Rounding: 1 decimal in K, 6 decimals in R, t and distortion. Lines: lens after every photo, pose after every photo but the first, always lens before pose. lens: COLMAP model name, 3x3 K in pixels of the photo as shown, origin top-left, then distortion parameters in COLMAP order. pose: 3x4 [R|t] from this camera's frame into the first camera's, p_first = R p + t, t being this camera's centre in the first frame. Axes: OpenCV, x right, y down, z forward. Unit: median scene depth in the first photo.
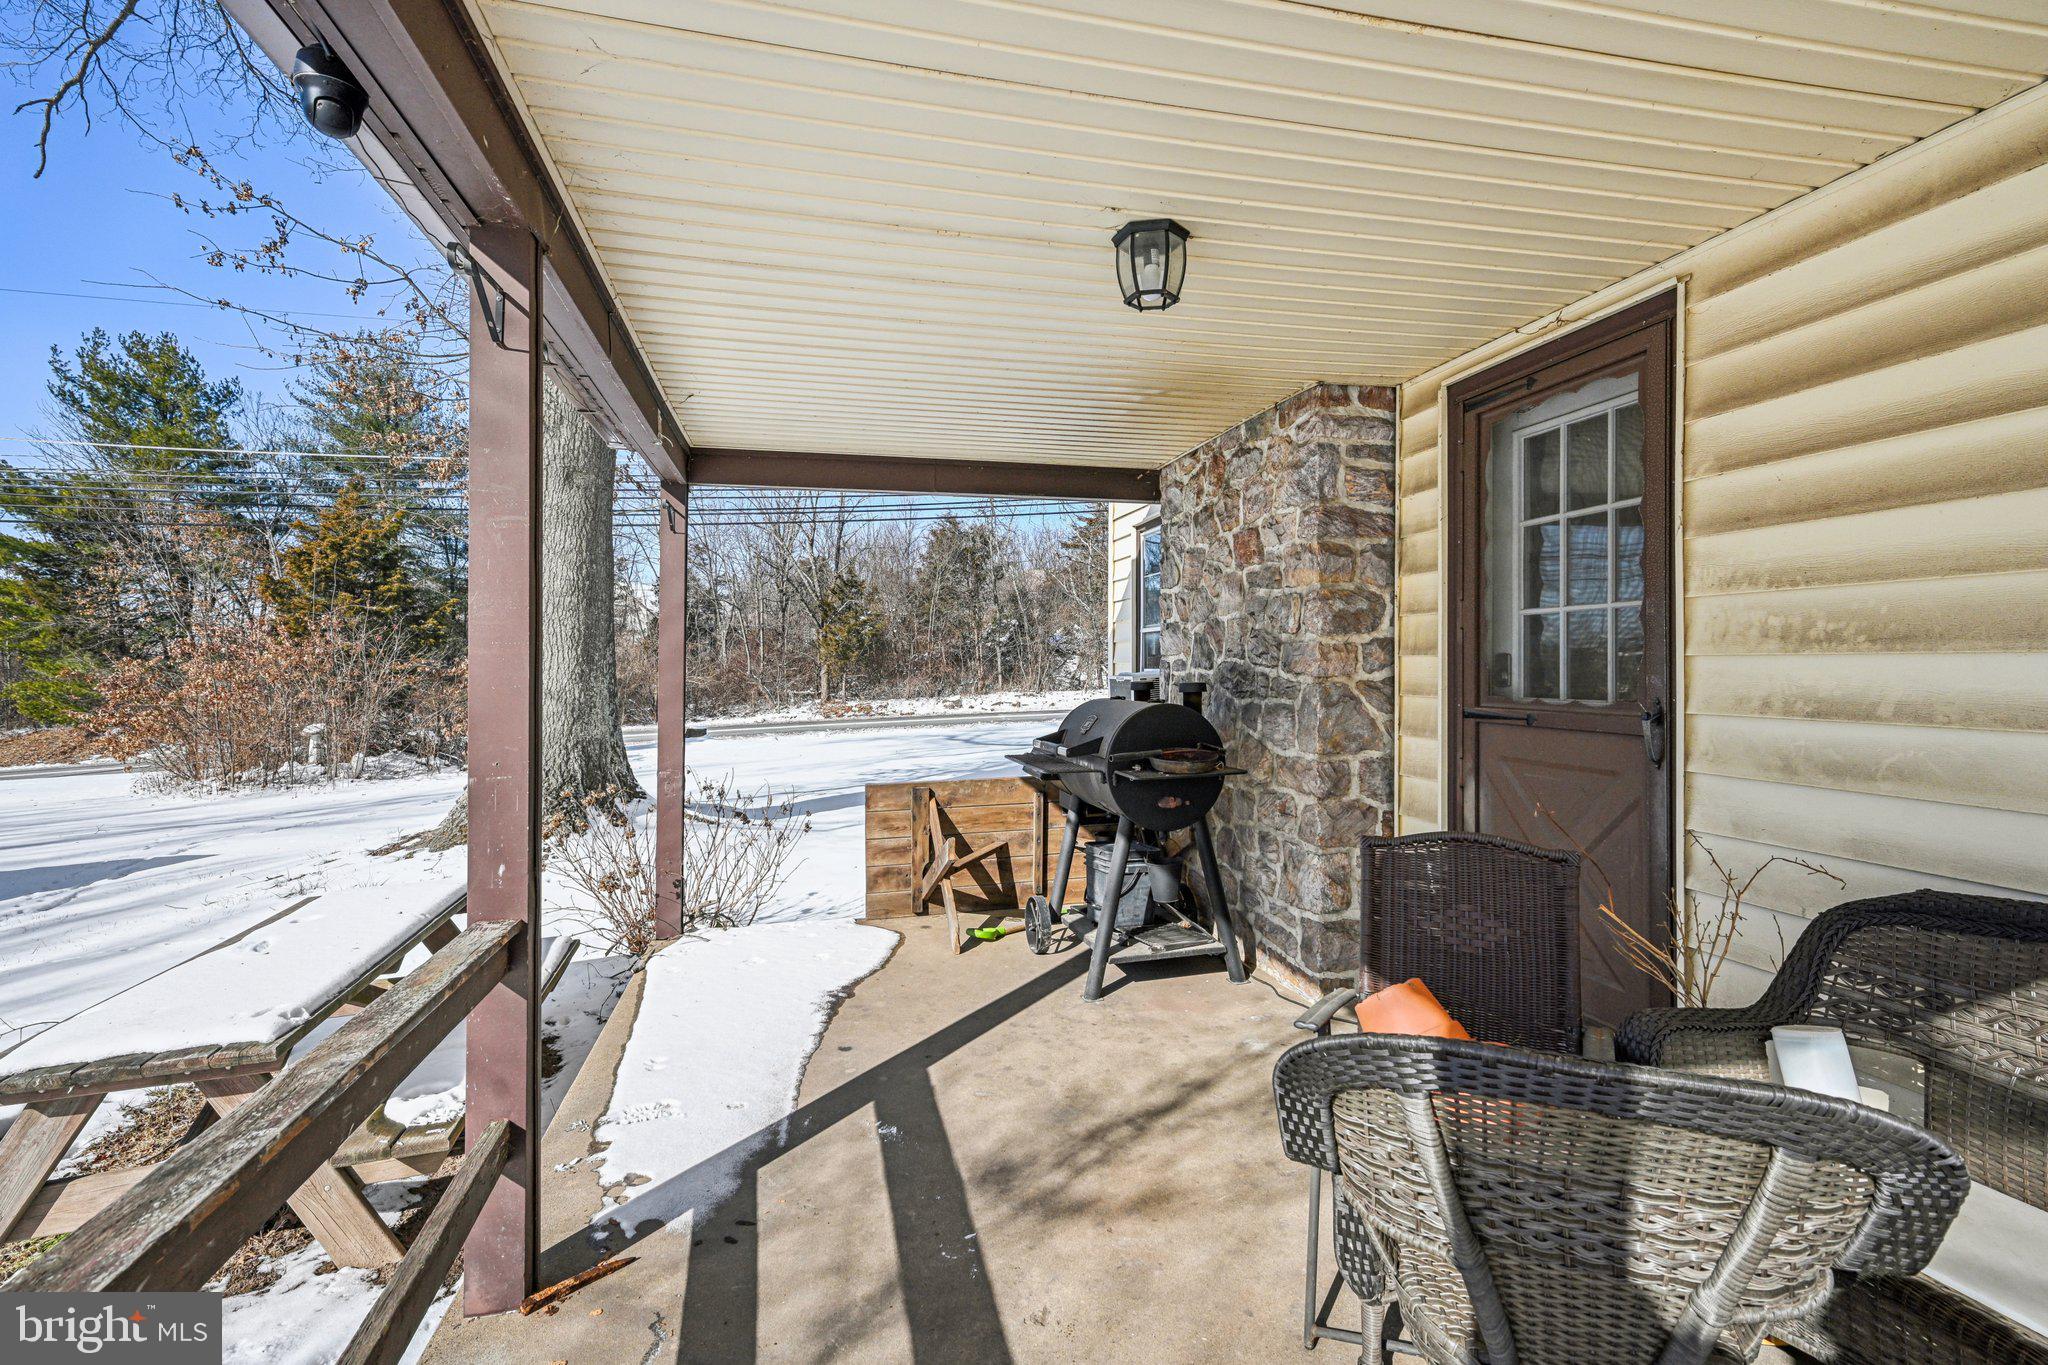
lens RADIAL K [[931.7, 0, 1018.8], [0, 931.7, 668.0], [0, 0, 1]] dist [0.002367, 0.000620]
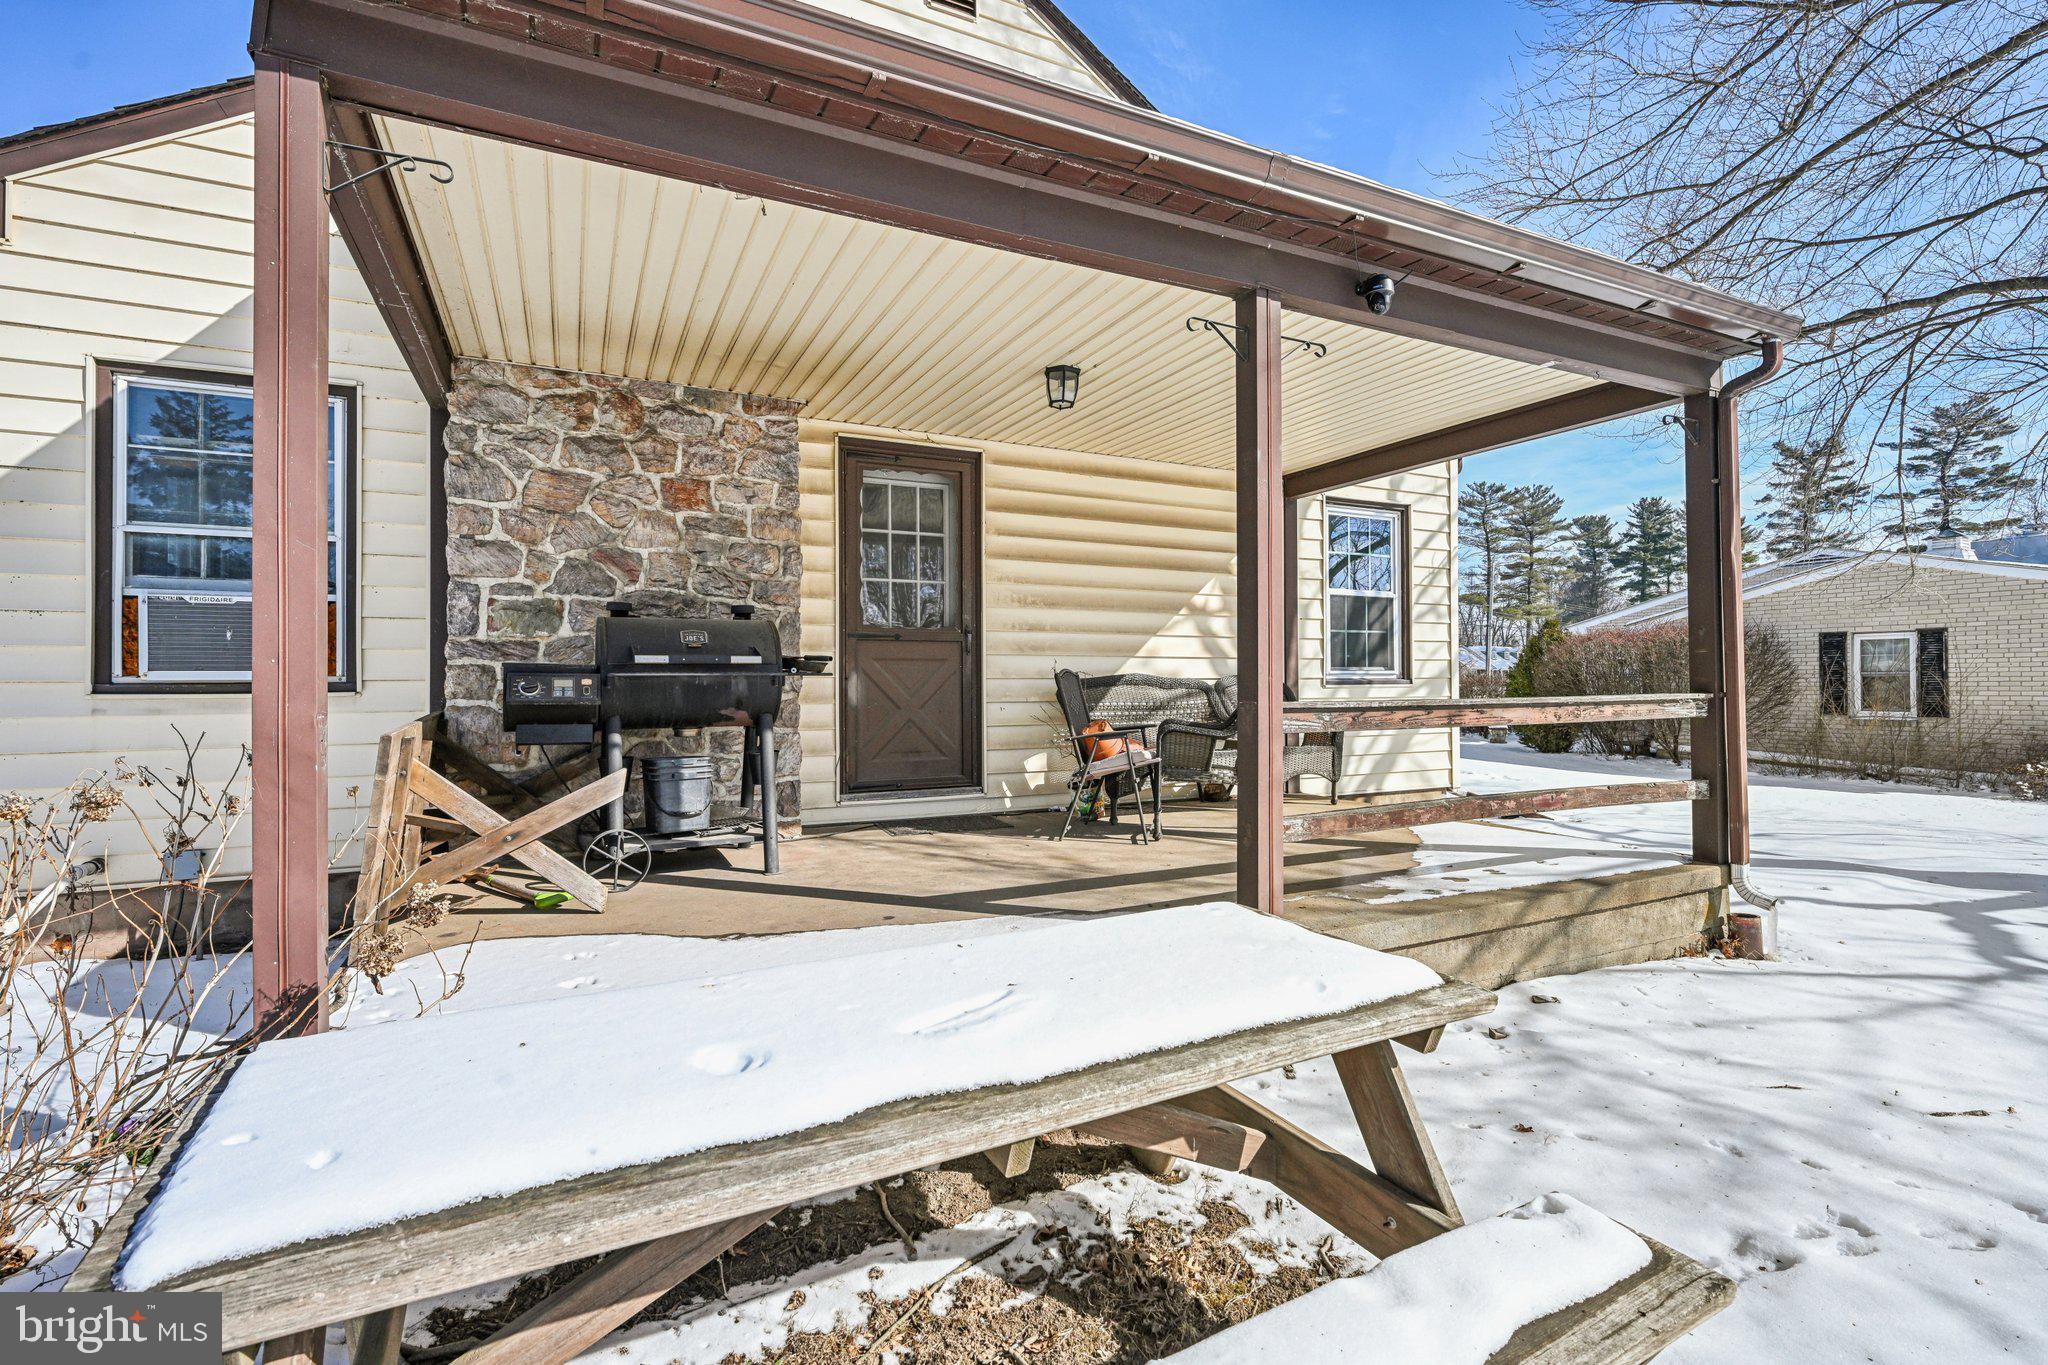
lens RADIAL K [[931.7, 0, 1024.6], [0, 931.7, 678.6], [0, 0, 1]] dist [0.002367, 0.000620]
pose [[-0.226828, 0.004058, 0.973926, -1.098097], [0.006334, 0.999976, -0.002691, 0.118907], [-0.973914, 0.005559, -0.226849, 0.954081]]
